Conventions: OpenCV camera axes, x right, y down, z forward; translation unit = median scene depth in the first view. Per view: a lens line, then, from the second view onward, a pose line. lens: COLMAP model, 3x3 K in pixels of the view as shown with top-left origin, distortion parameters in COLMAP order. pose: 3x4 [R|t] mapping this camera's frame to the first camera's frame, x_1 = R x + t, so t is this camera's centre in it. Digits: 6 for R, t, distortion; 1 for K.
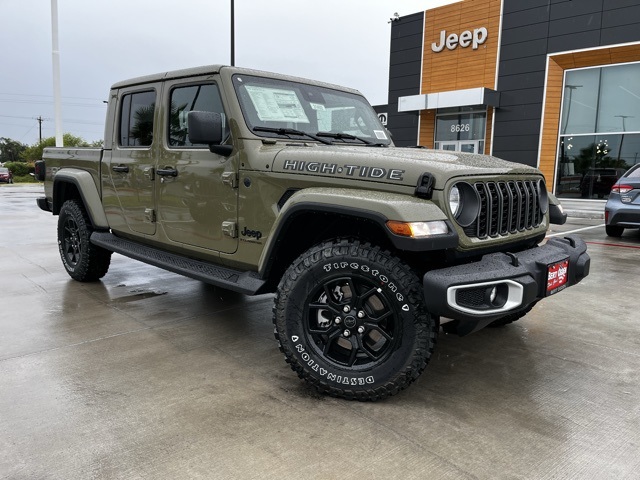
lens RADIAL K [[485.9, 0, 320.0], [0, 485.9, 240.0], [0, 0, 1]] dist [-0.004112, -0.002175]
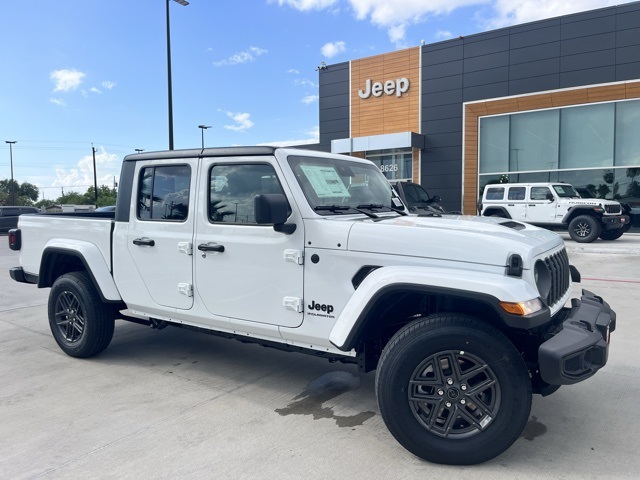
lens RADIAL K [[484.9, 0, 324.2], [0, 484.9, 226.1], [0, 0, 1]] dist [0.005721, 0.003305]
pose [[0.981113, -0.036381, 0.189982, -0.157951], [0.053889, 0.994678, -0.087816, -0.047072], [-0.185776, 0.096396, 0.977852, -0.011867]]
